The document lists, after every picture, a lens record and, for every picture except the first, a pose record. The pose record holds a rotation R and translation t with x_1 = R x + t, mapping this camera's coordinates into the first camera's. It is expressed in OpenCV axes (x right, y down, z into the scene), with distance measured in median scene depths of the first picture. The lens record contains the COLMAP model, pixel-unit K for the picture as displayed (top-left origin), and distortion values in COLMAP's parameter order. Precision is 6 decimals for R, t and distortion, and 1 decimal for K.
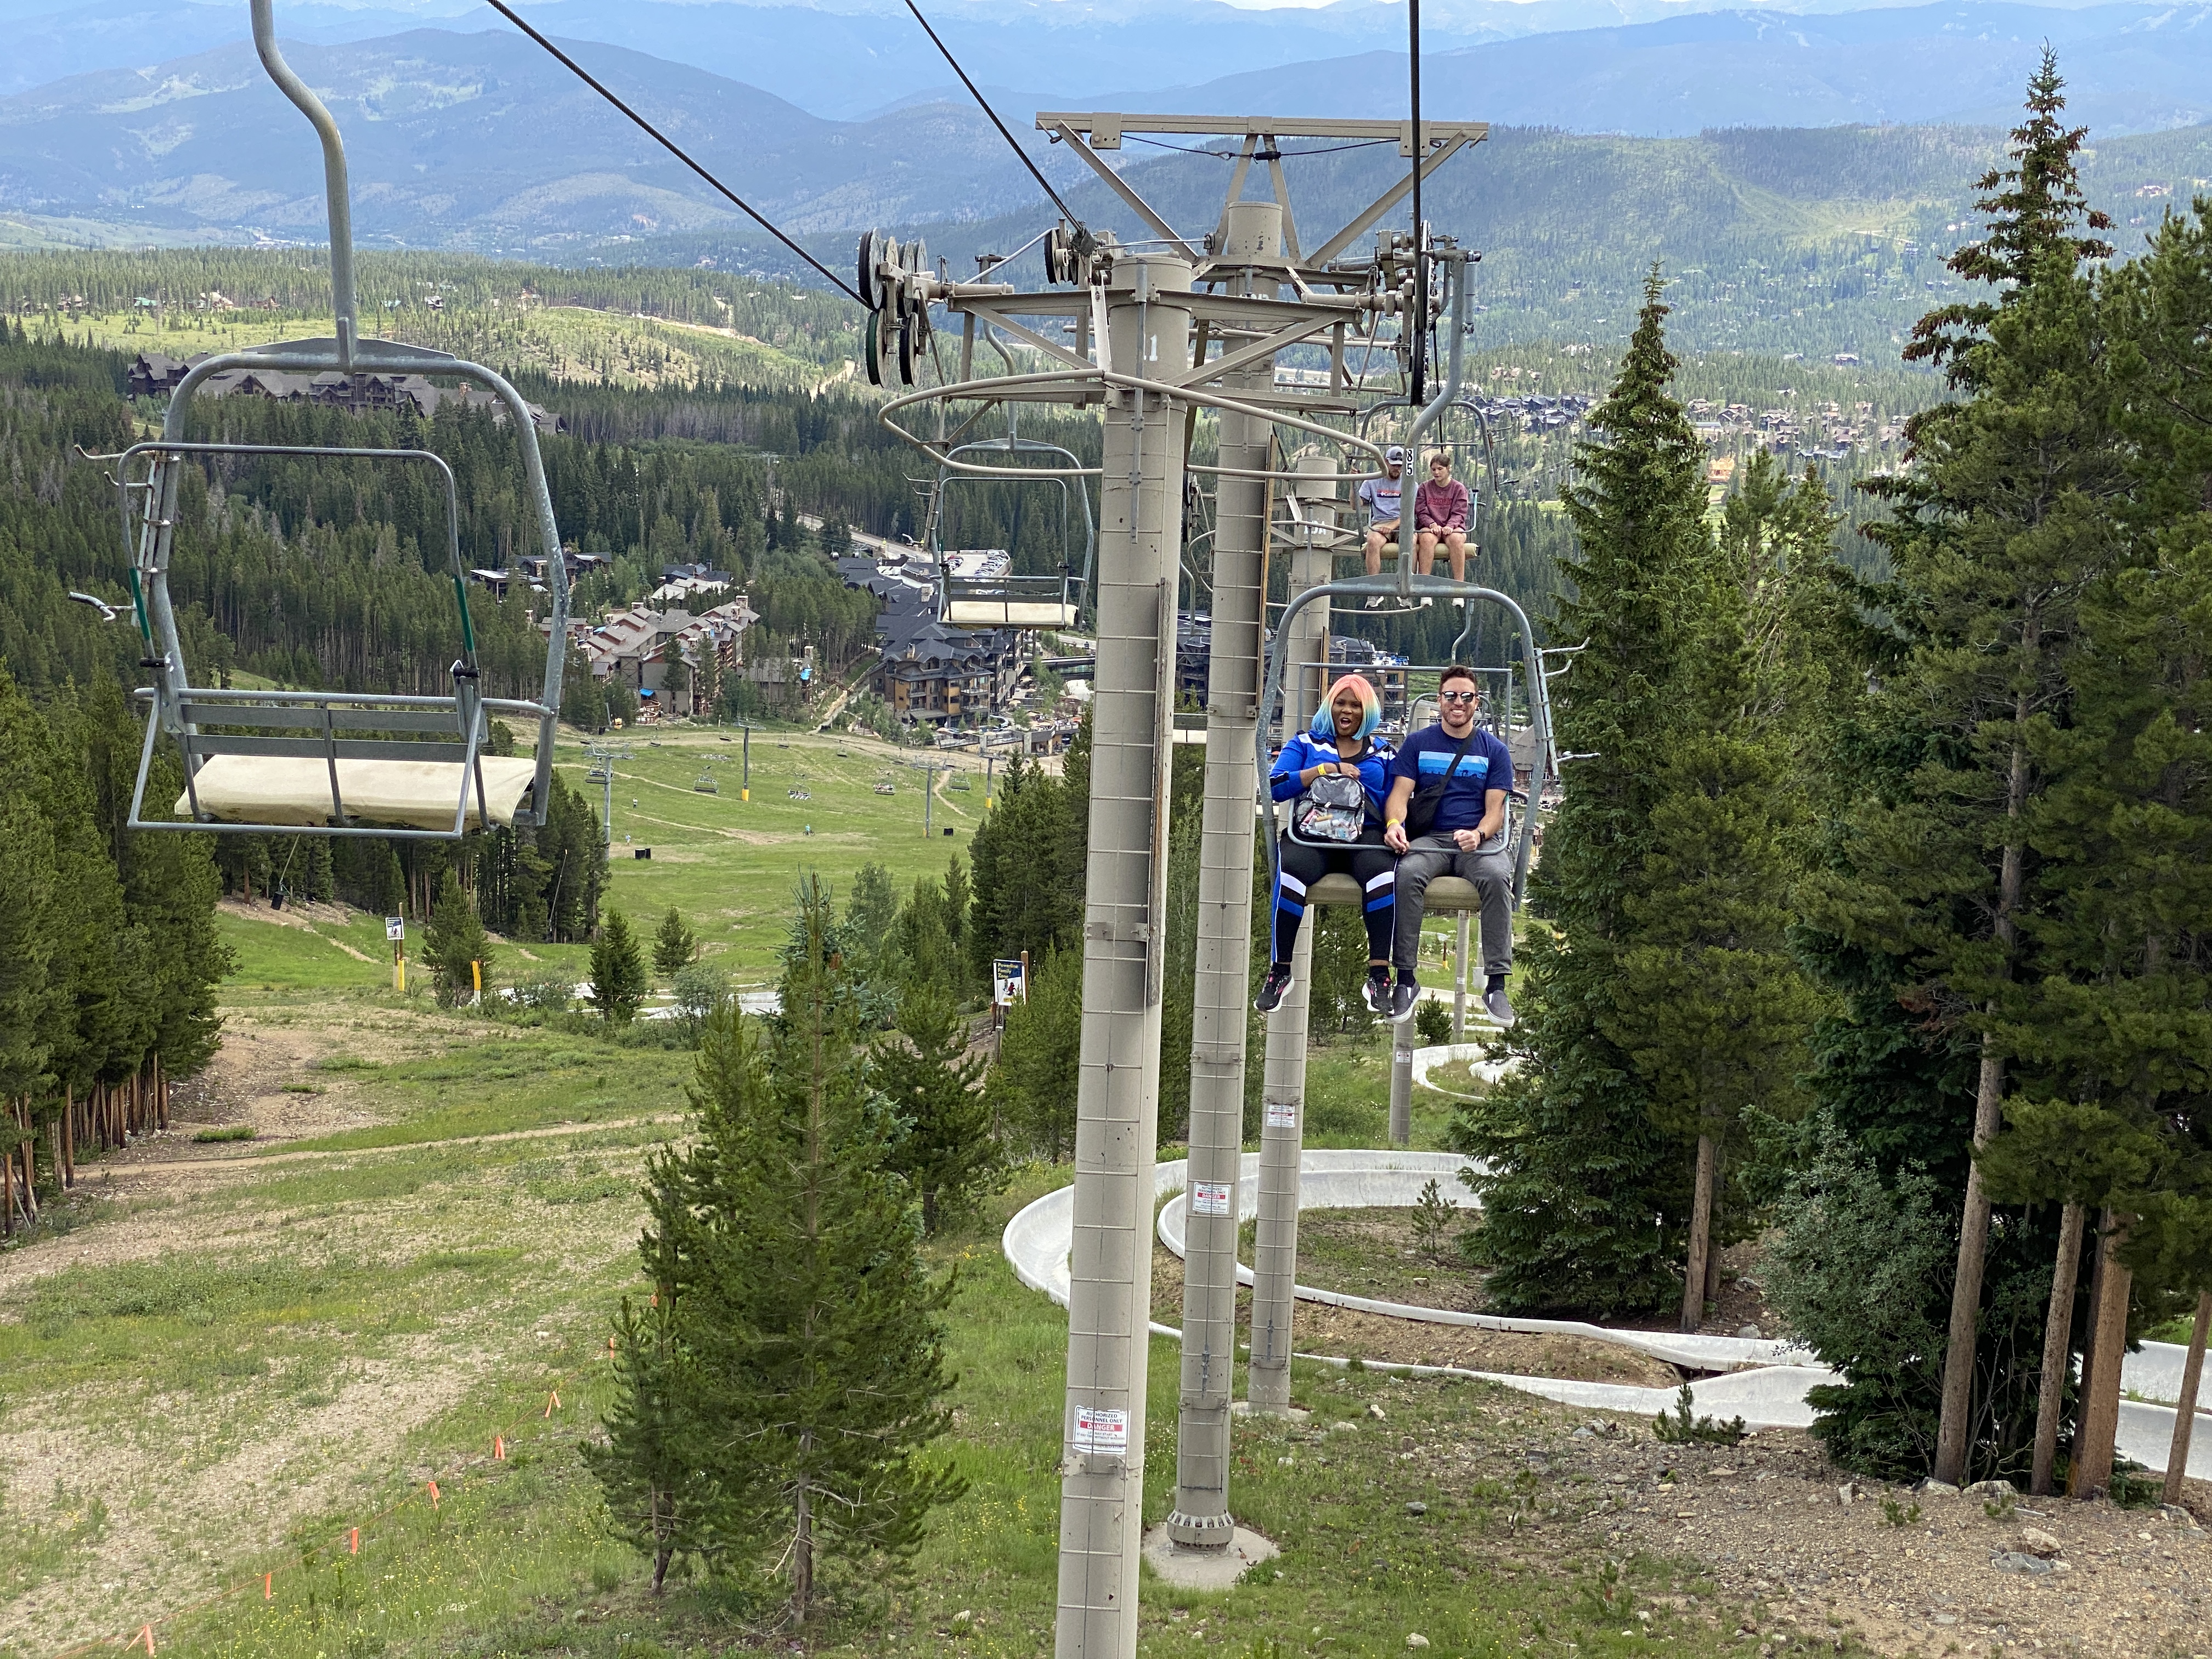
lens RADIAL K [[2724.0, 0, 1083.9], [0, 2724.0, 831.9], [0, 0, 1]] dist [0.089874, 0.000000]
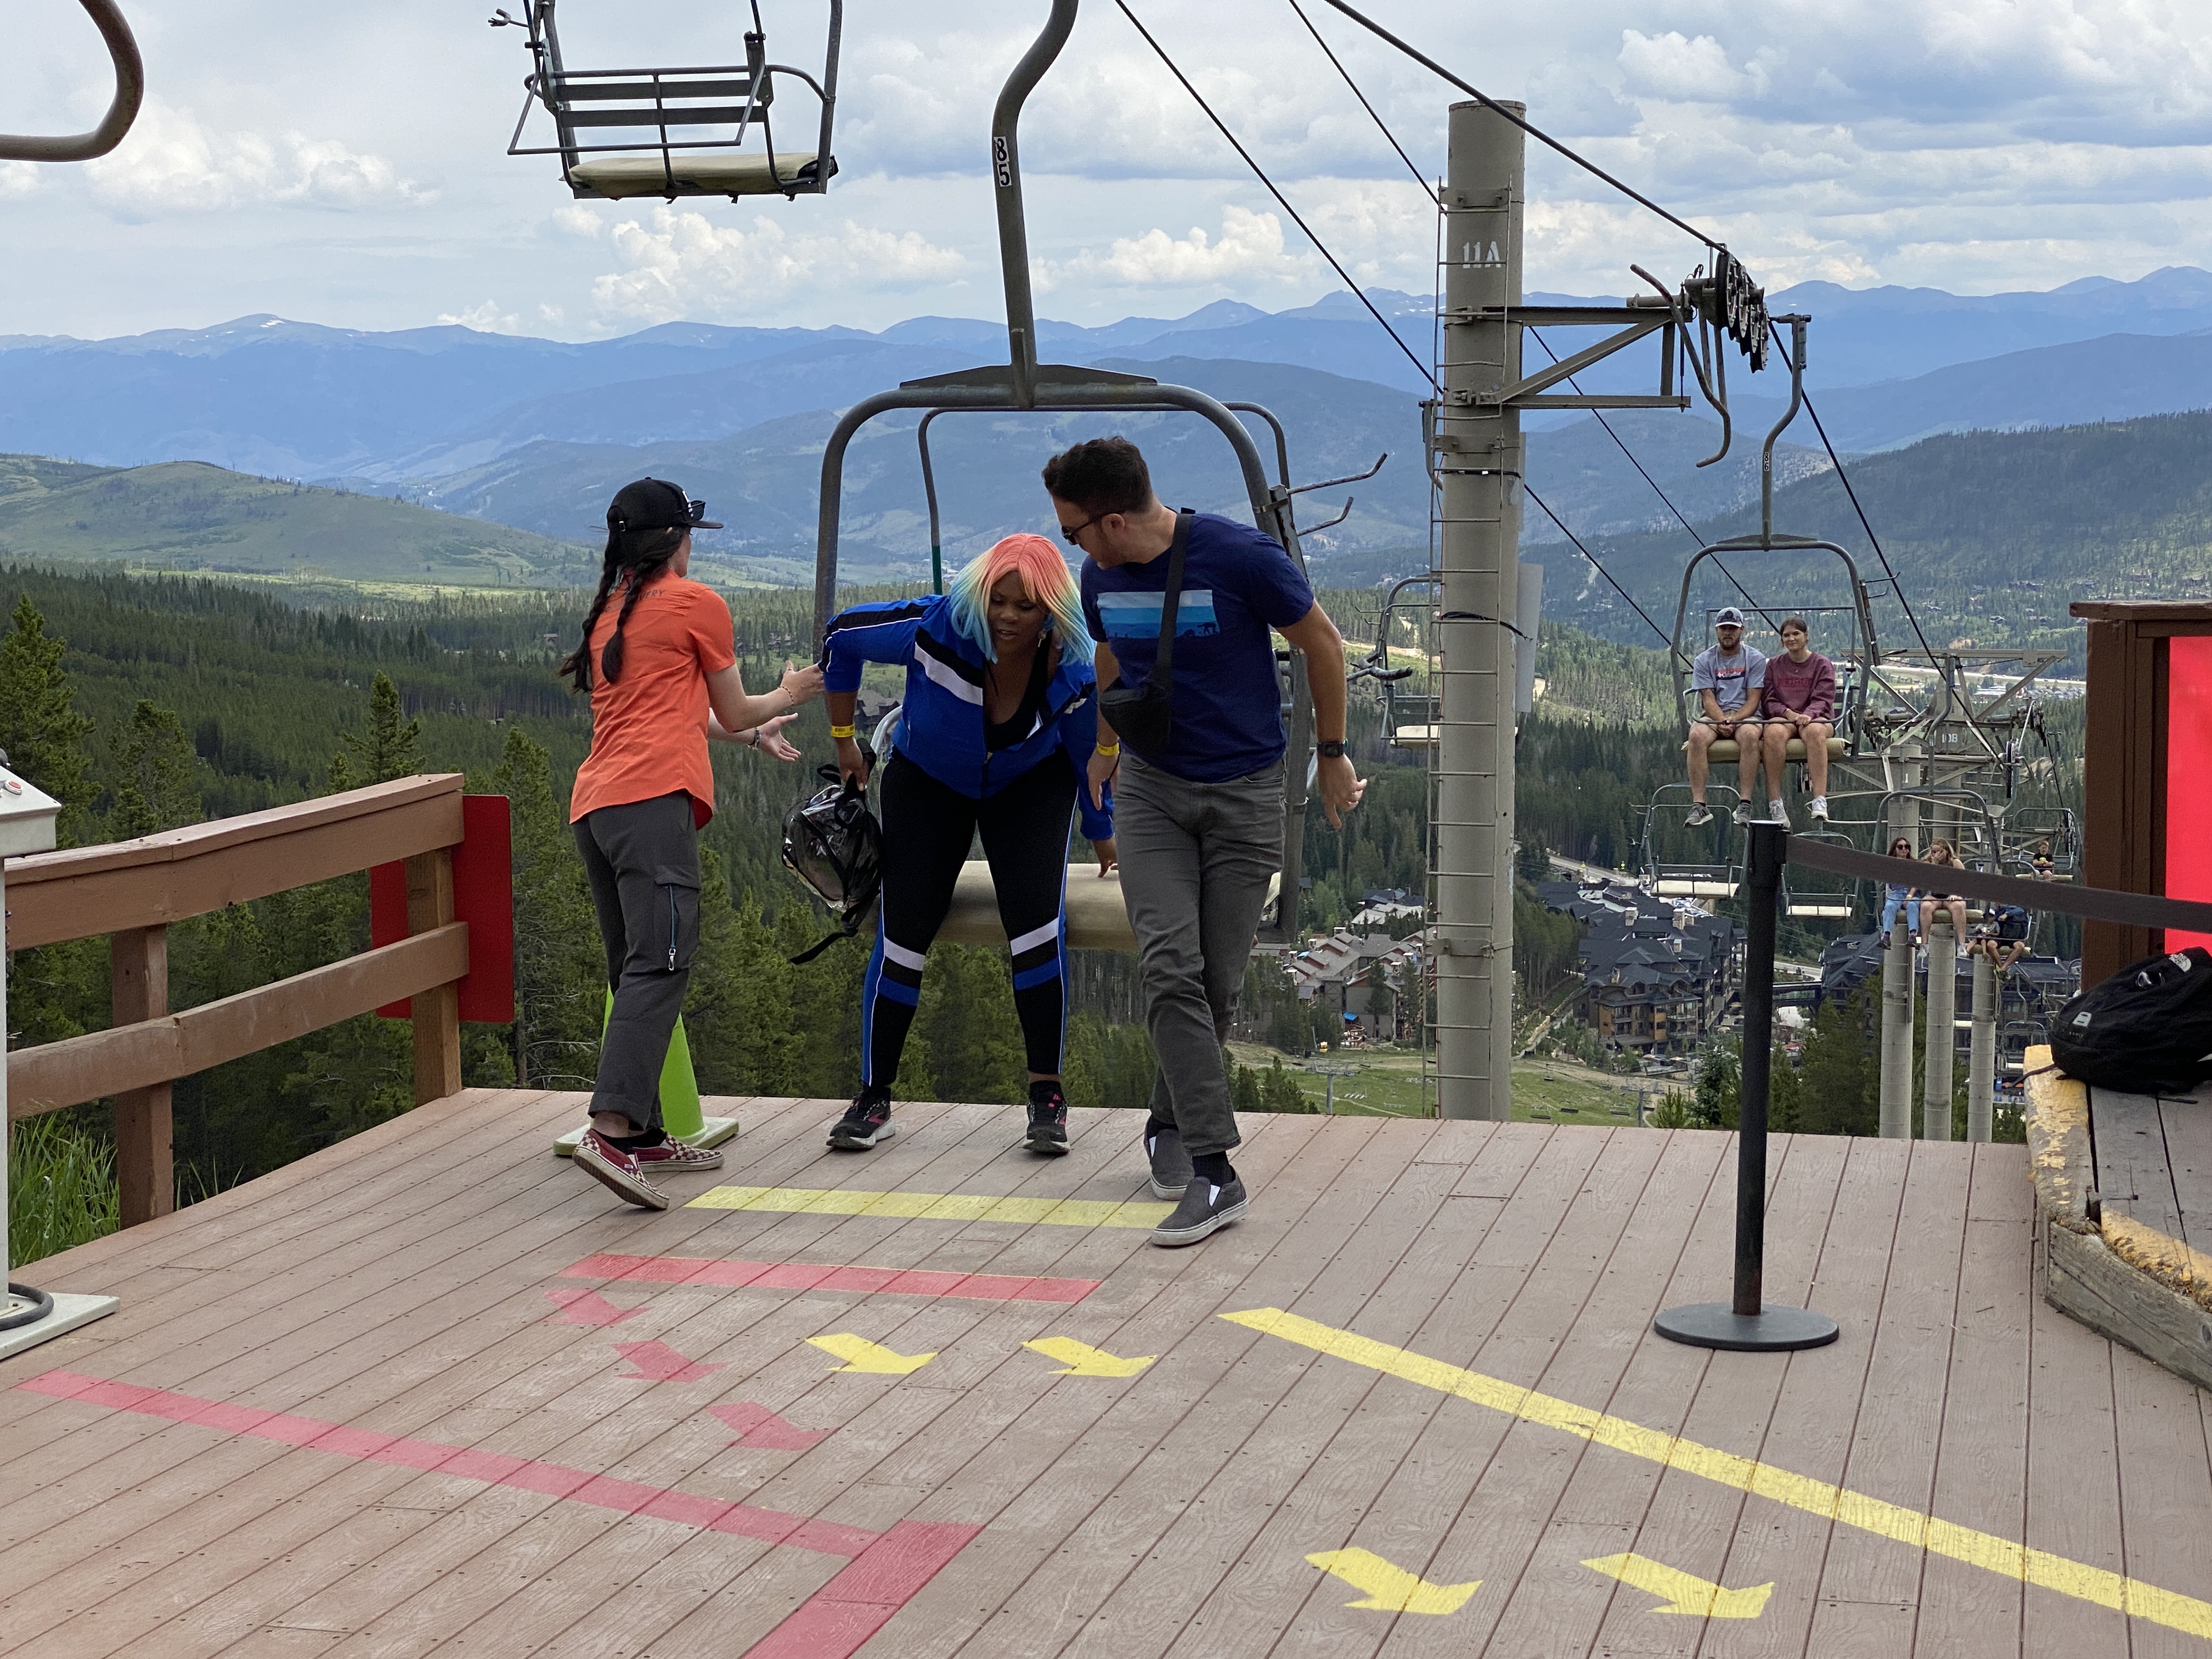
lens RADIAL K [[3576.1, 0, 1105.4], [0, 3576.1, 889.8], [0, 0, 1]] dist [0.125071, 0.000000]
pose [[0.983864, -0.005775, -0.178827, -0.013344], [-0.012282, 0.994941, -0.099705, 0.033387], [0.178498, 0.100292, 0.978816, -0.294006]]
